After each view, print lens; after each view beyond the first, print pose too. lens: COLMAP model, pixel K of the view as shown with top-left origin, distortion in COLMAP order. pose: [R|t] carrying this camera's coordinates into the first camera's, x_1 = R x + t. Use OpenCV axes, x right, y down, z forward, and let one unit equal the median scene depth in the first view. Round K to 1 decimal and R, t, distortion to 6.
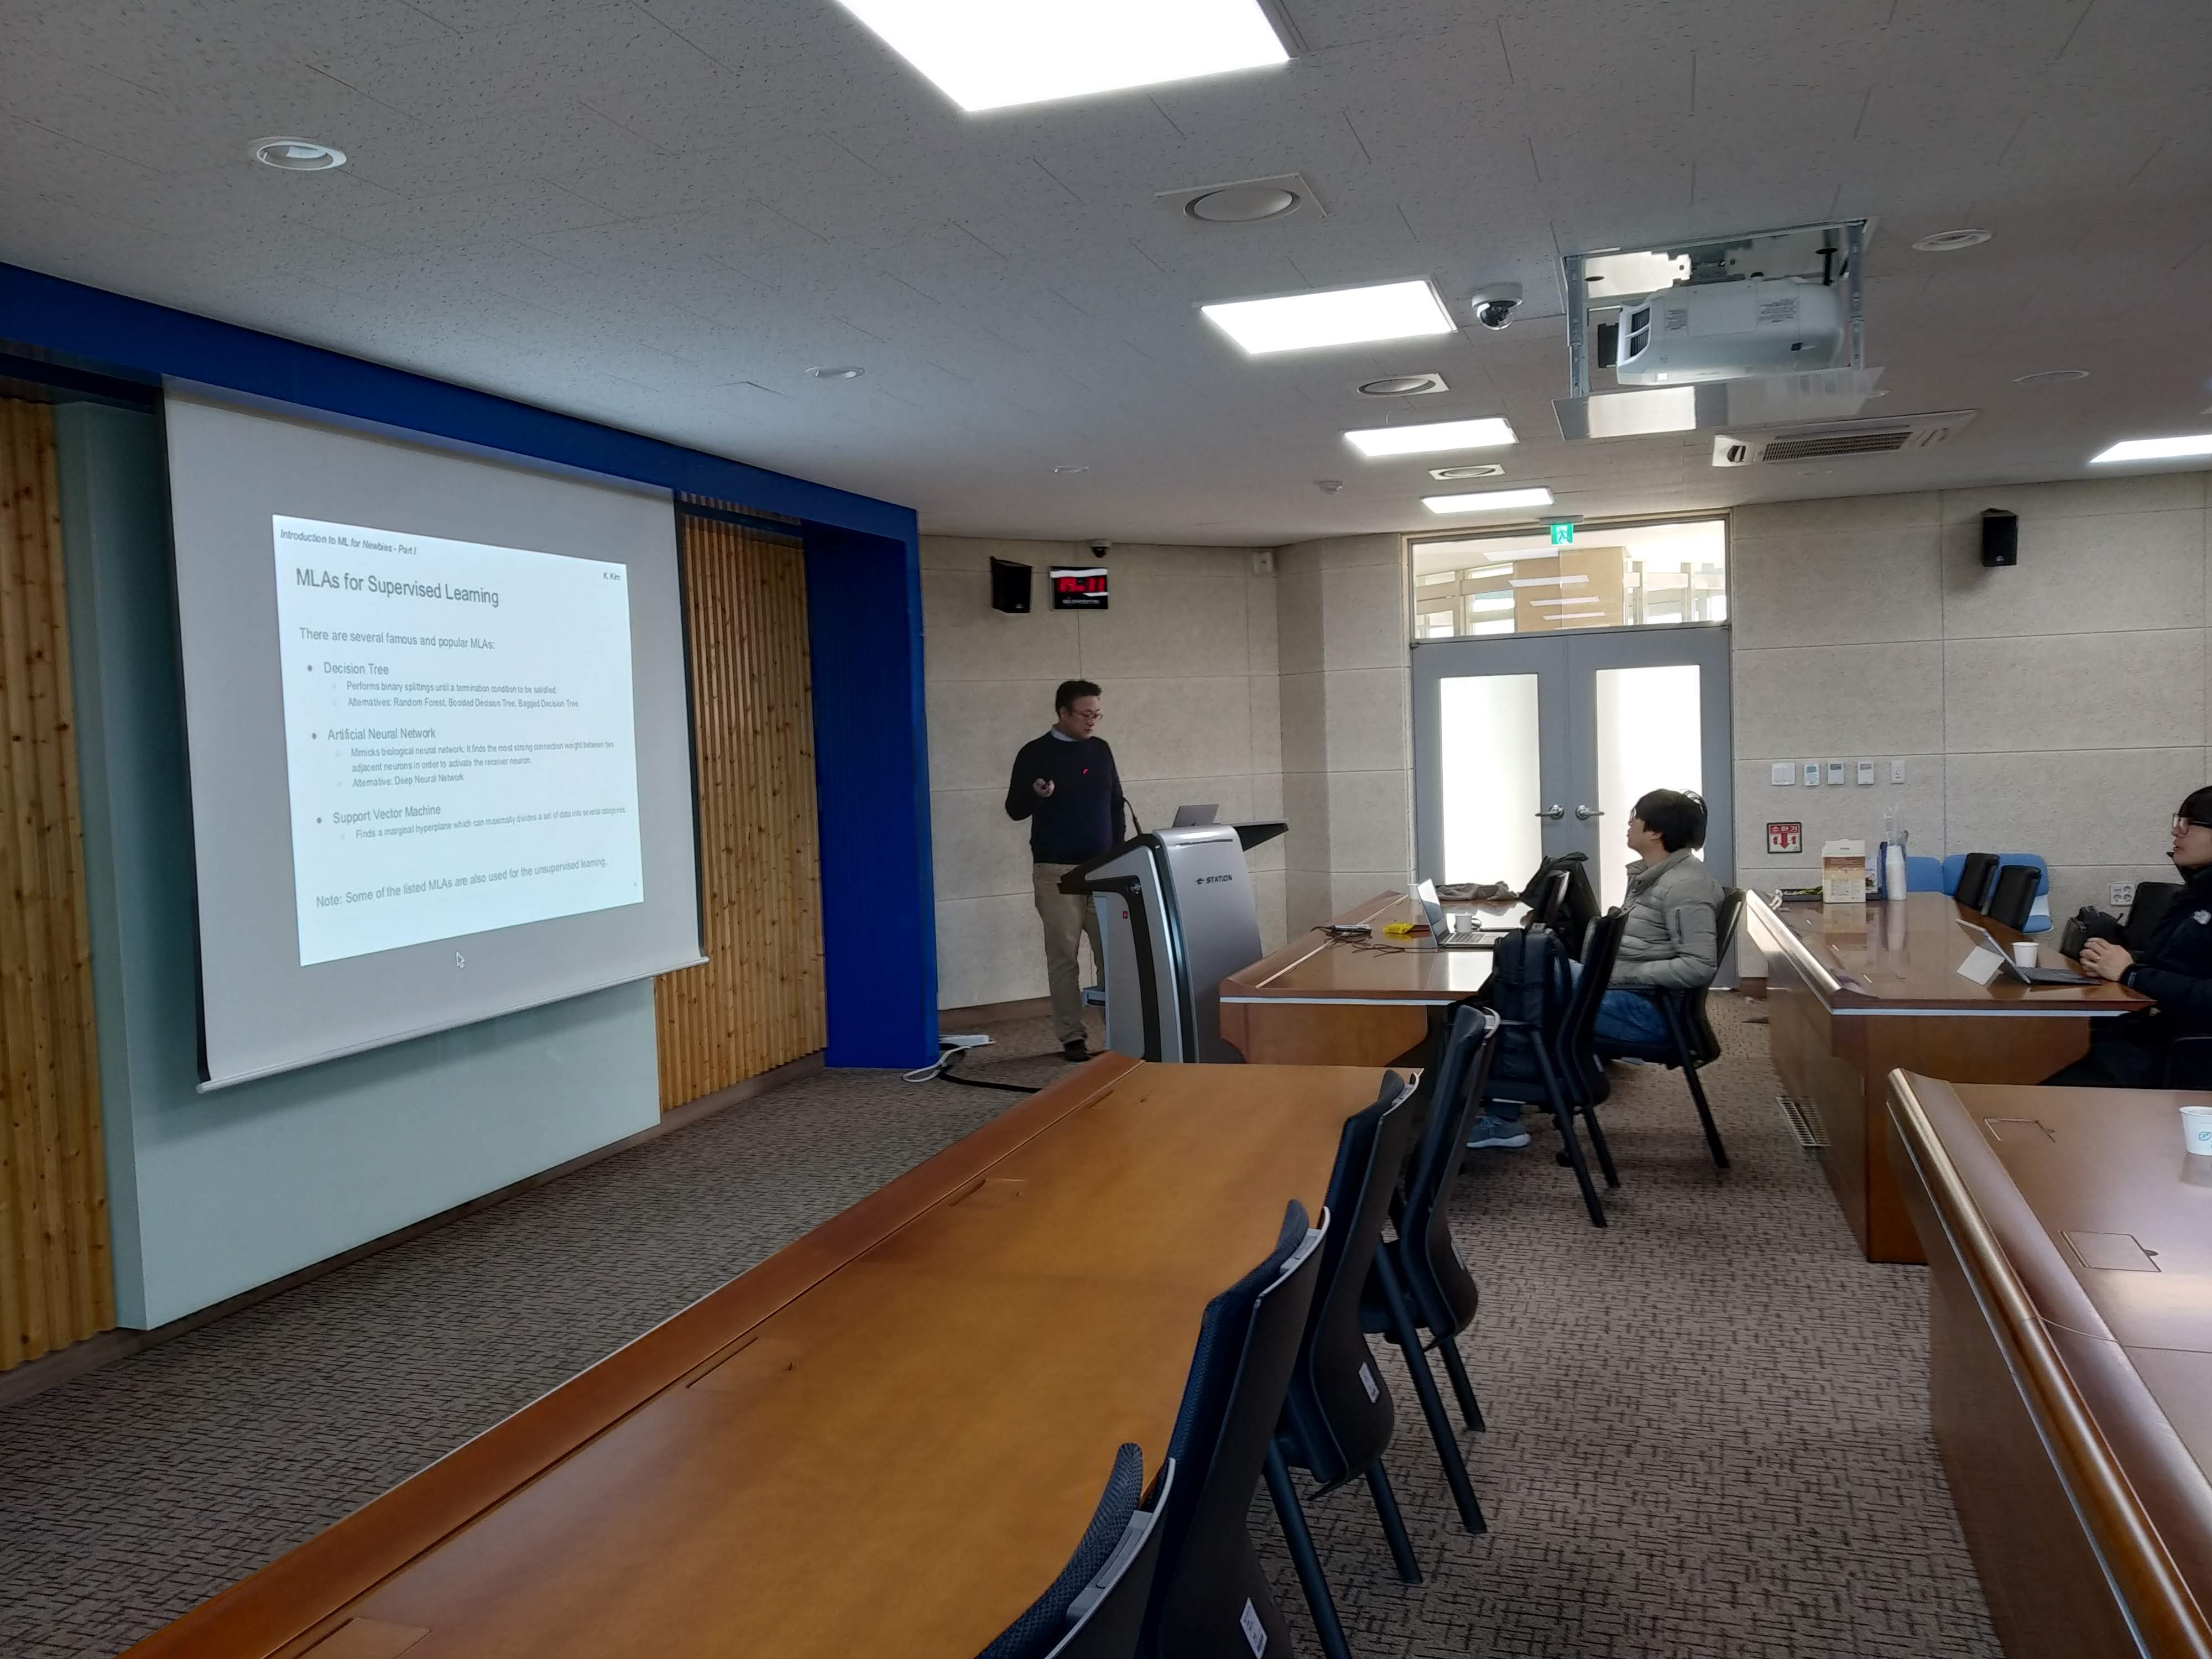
lens RADIAL K [[1698.1, 0, 1125.1], [0, 1698.1, 811.5], [0, 0, 1]] dist [0.023641, -0.020967]
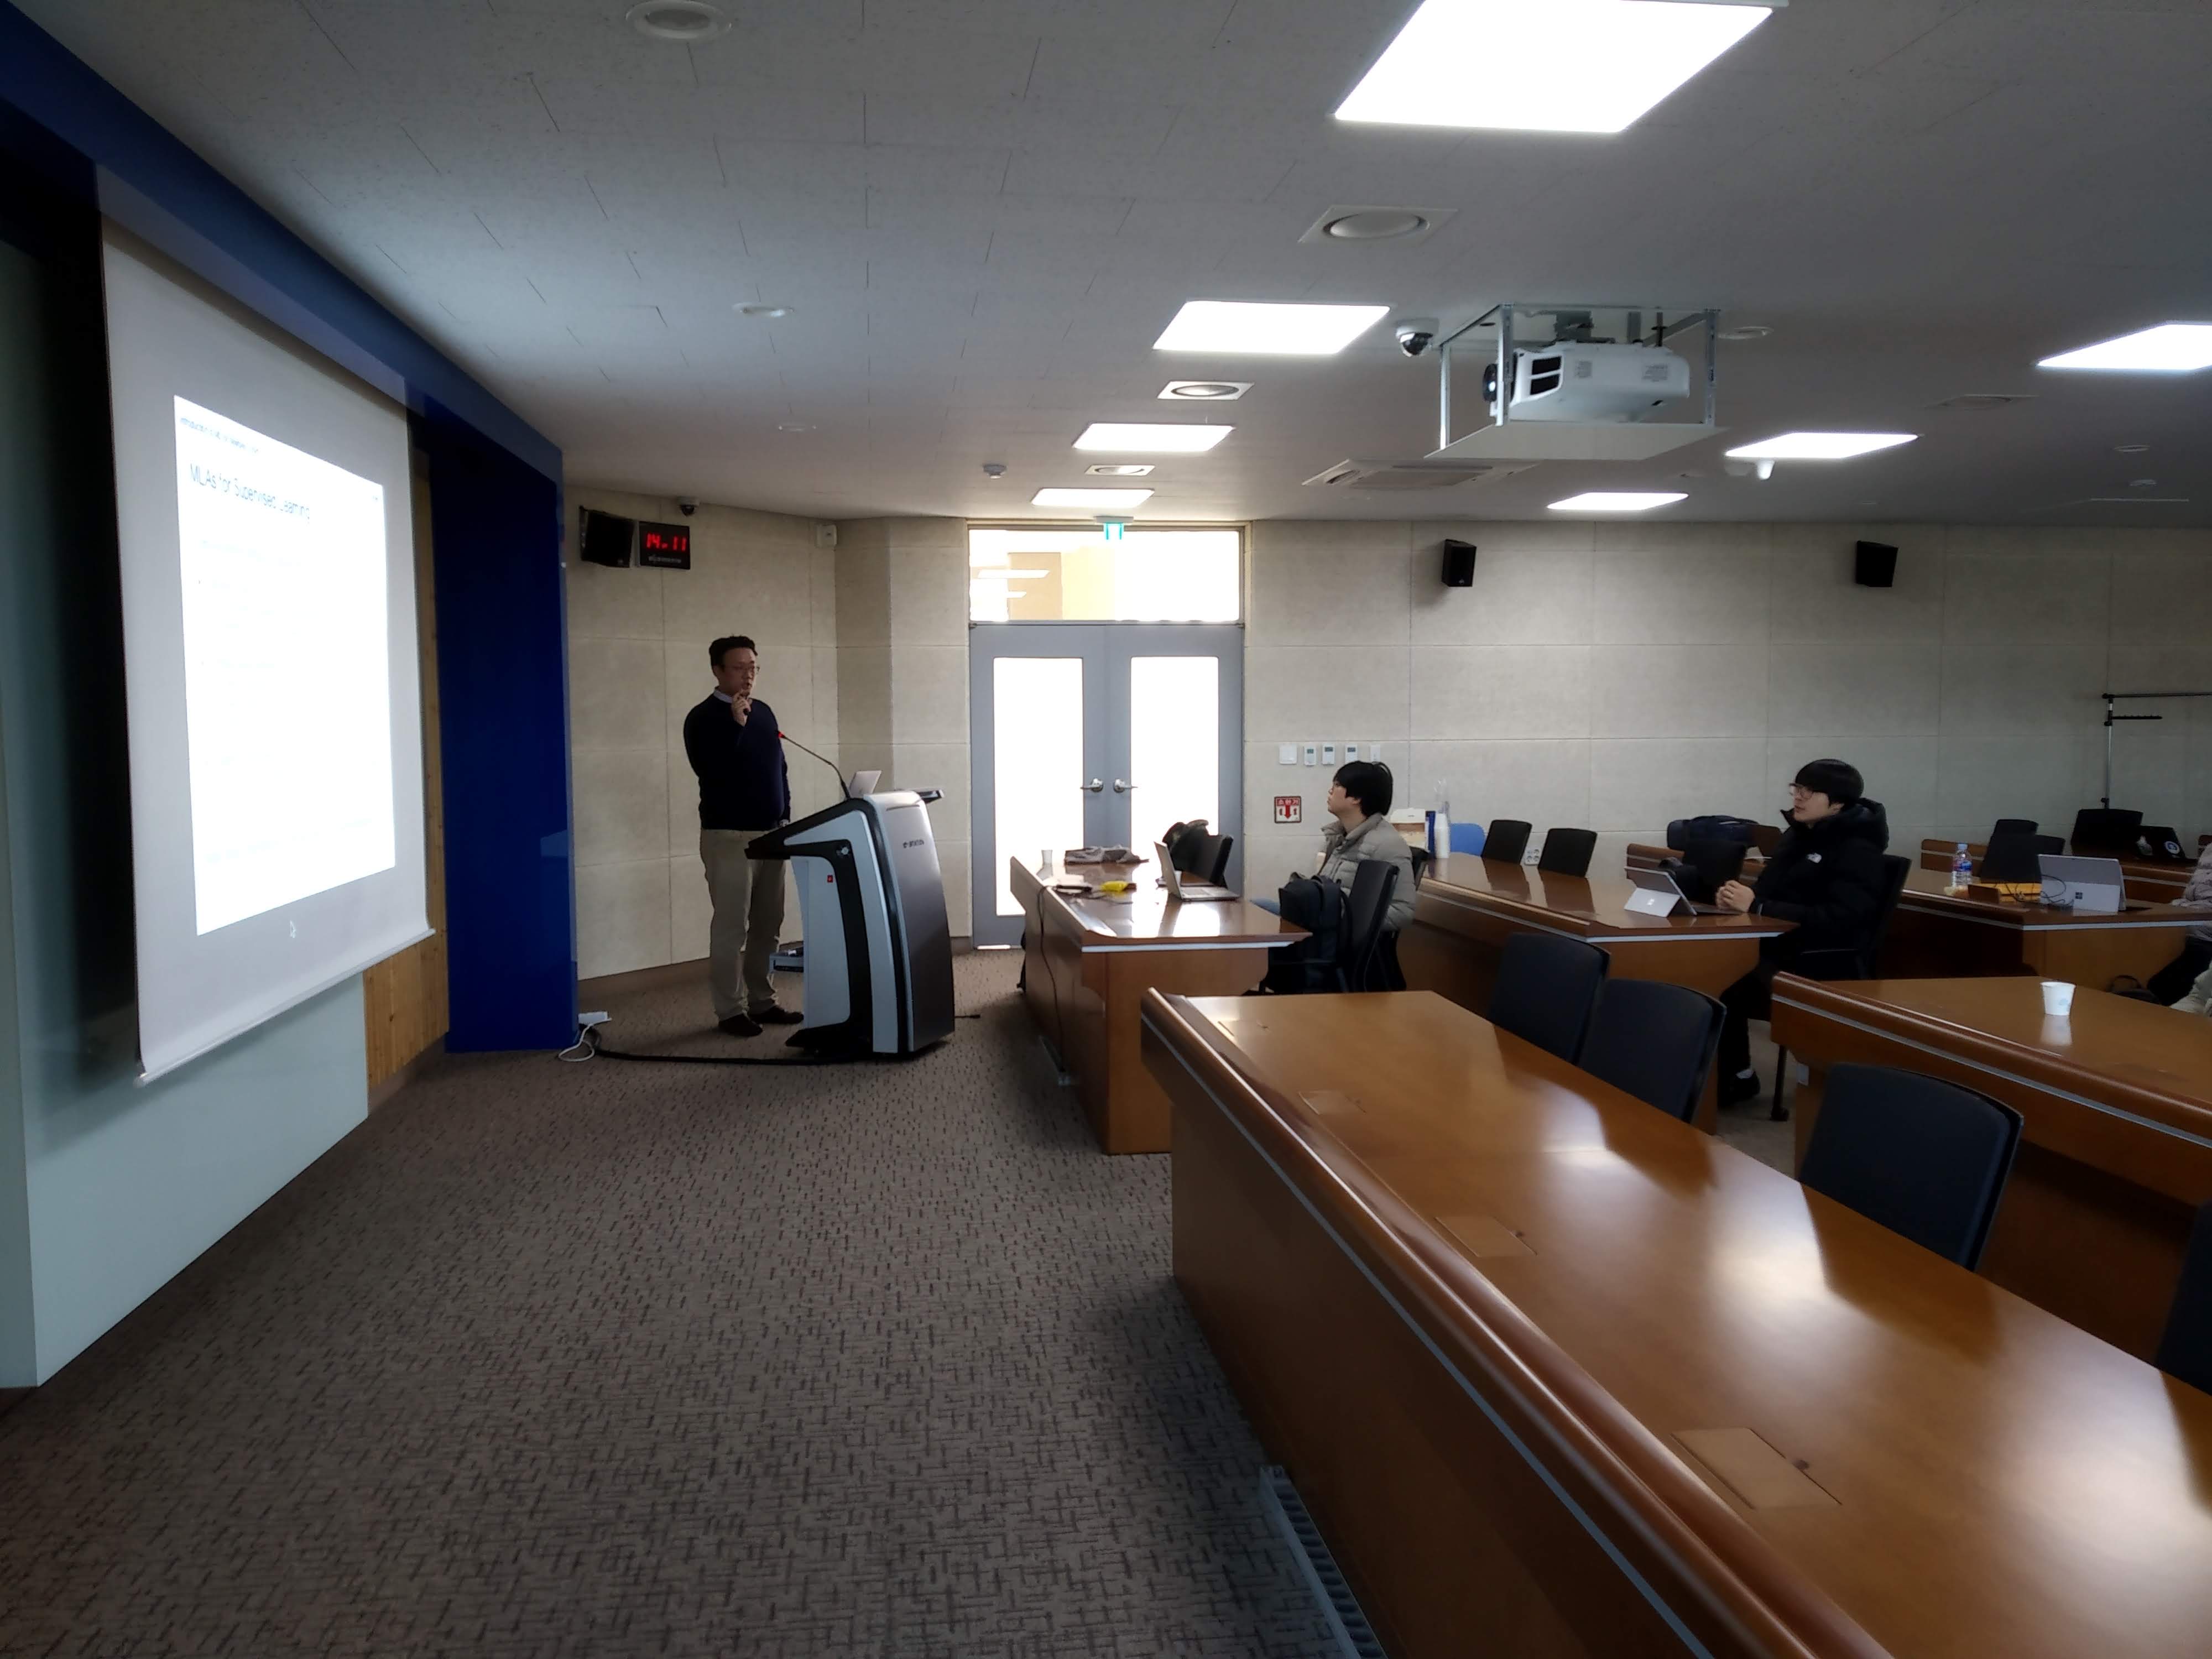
lens RADIAL K [[1698.1, 0, 1094.8], [0, 1698.1, 822.4], [0, 0, 1]] dist [0.023641, -0.020967]
pose [[0.896383, 0.003436, 0.443267, -0.358044], [-0.010975, 0.999835, 0.014444, 0.013188], [-0.443144, -0.017812, 0.896273, 0.037171]]
